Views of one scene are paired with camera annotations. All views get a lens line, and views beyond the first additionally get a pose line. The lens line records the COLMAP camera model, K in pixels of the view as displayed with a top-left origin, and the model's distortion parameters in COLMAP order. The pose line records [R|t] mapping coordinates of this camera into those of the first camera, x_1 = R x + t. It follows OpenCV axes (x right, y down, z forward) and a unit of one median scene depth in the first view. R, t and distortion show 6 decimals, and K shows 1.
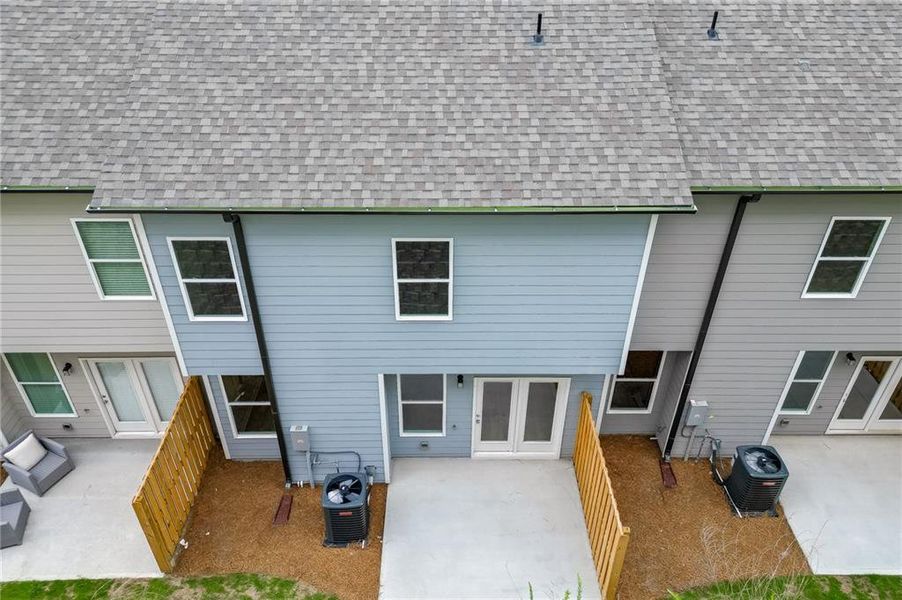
lens RADIAL K [[632.3, 0, 446.6], [0, 632.3, 299.9], [0, 0, 1]] dist [0.038169, -0.005209]
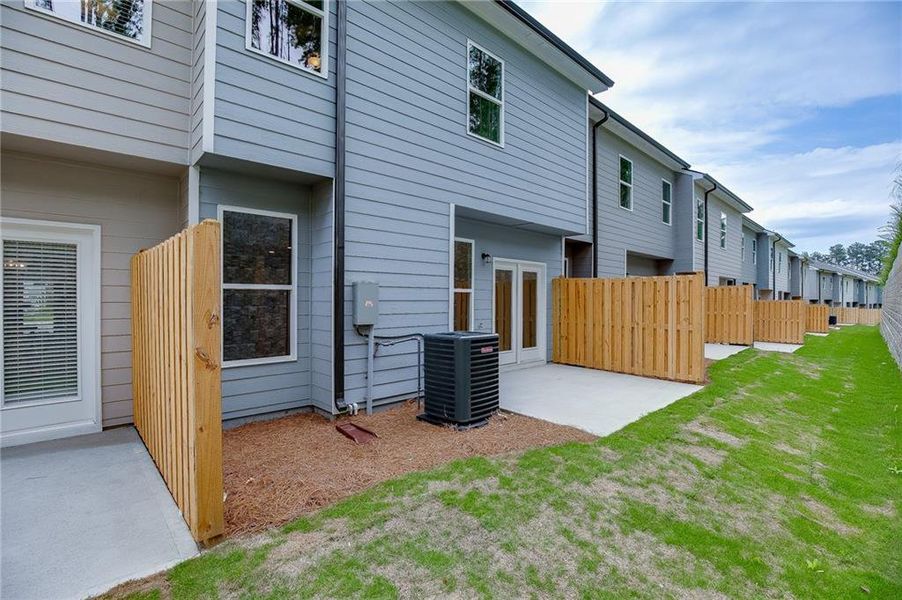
lens RADIAL K [[409.5, 0, 454.6], [0, 409.5, 300.3], [0, 0, 1]] dist [-0.002560, -0.000009]
pose [[0.732460, -0.002976, 0.680803, -0.493495], [0.386167, 0.825377, -0.411860, 0.463523], [-0.560693, 0.564575, 0.605705, 0.715518]]
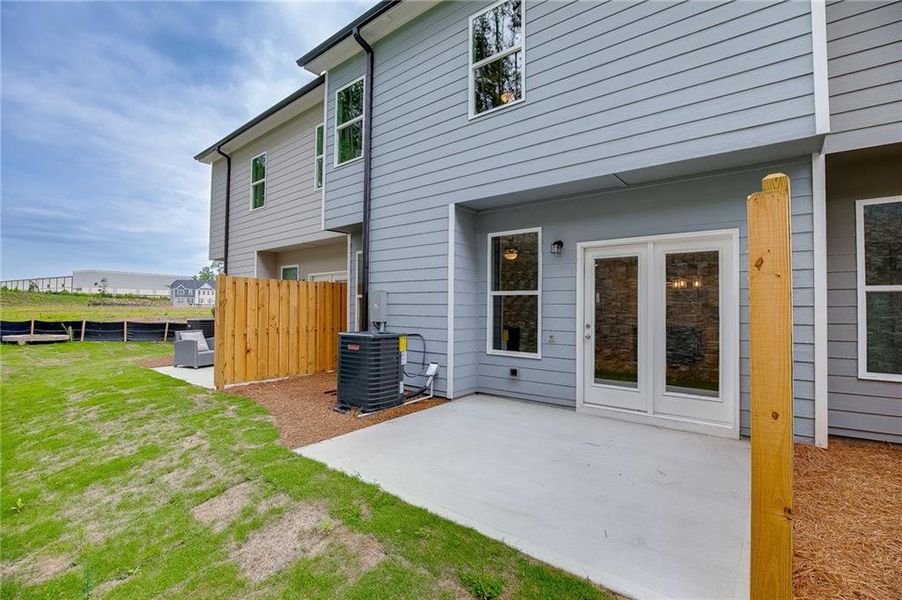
lens RADIAL K [[409.5, 0, 454.6], [0, 409.5, 300.3], [0, 0, 1]] dist [-0.002560, -0.000009]
pose [[0.773016, -0.007966, -0.634337, 0.247904], [-0.368463, 0.808332, -0.459167, 0.471757], [0.516413, 0.588673, 0.621918, 0.723813]]
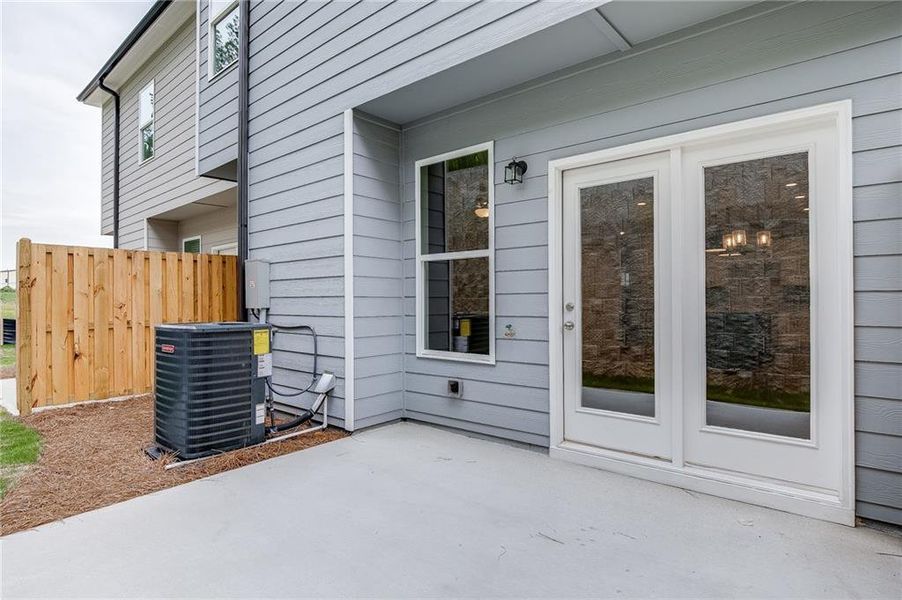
lens RADIAL K [[483.8, 0, 451.0], [0, 483.8, 300.0], [0, 0, 1]] dist [0.000676, 0.000437]
pose [[0.747706, -0.008585, -0.663974, 0.219401], [-0.373667, 0.821134, -0.431406, 0.380919], [0.548916, 0.570670, 0.610760, 0.881837]]
